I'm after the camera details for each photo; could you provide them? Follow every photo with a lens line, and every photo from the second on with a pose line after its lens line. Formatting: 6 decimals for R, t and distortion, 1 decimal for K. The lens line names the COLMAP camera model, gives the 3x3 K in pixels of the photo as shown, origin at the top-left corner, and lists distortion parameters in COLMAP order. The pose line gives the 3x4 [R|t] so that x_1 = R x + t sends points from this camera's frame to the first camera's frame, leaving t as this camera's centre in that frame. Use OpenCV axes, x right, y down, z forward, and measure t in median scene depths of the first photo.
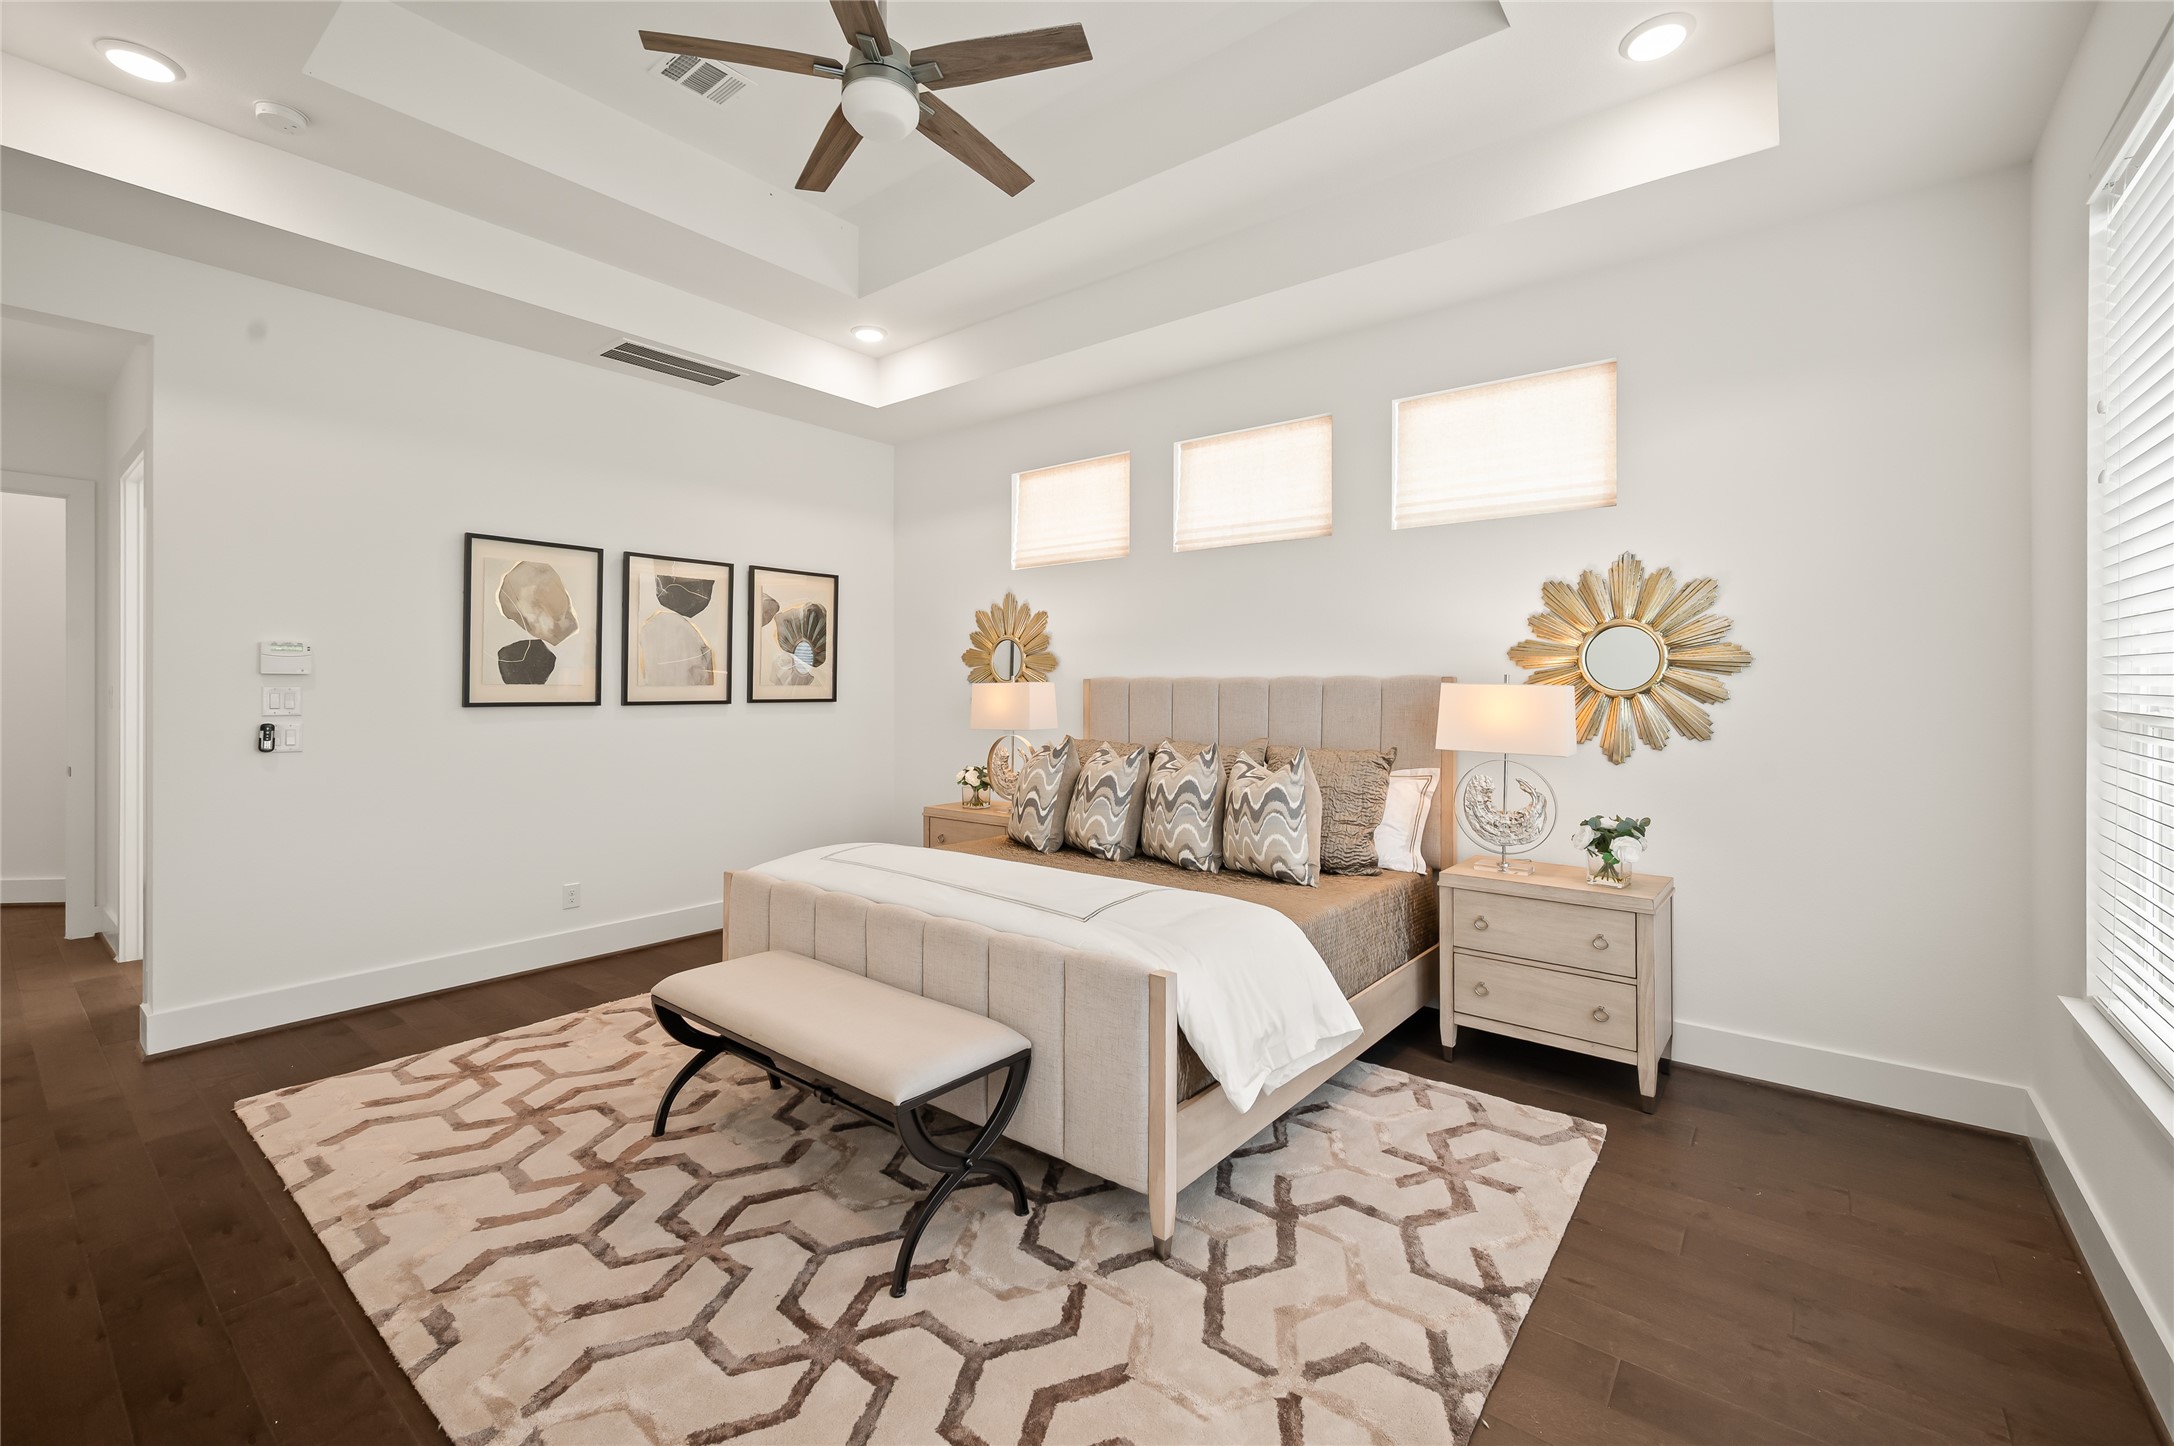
lens RADIAL K [[908.7, 0, 1087.5], [0, 908.7, 702.1], [0, 0, 1]] dist [-0.000426, -0.000001]
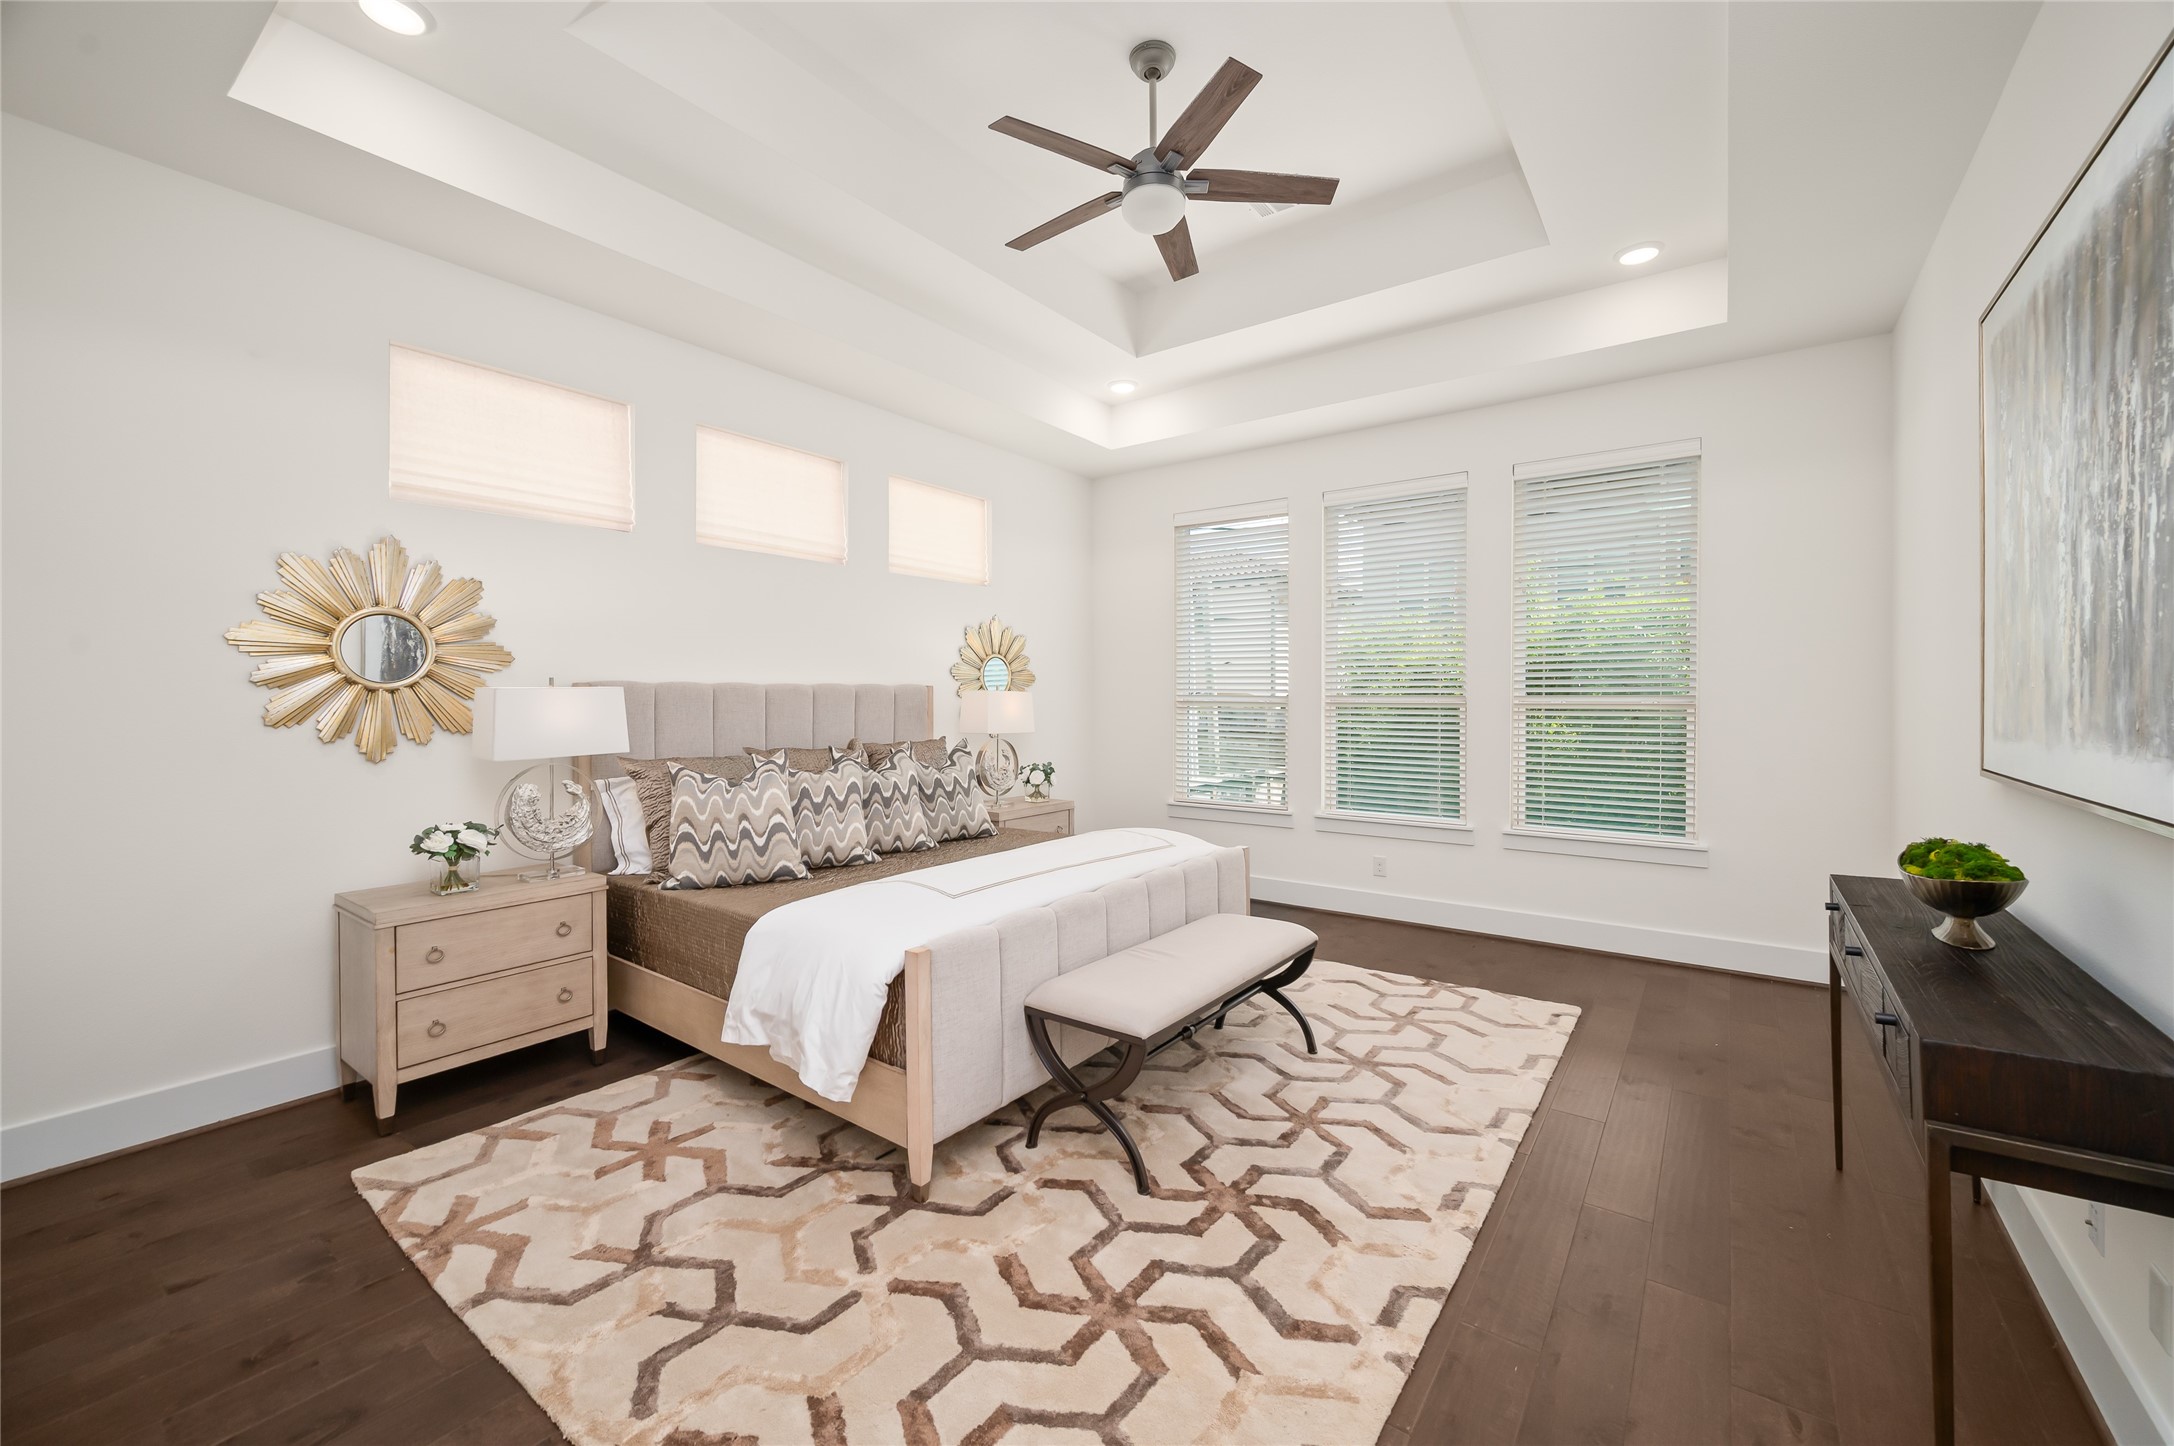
lens RADIAL K [[864.8, 0, 1111.8], [0, 864.8, 698.7], [0, 0, 1]] dist [-0.000946, 0.000166]
pose [[-0.048506, -0.006481, 0.998802, -0.883829], [0.016683, 0.999834, 0.007298, -0.011868], [-0.998684, 0.017017, -0.048390, 0.712784]]
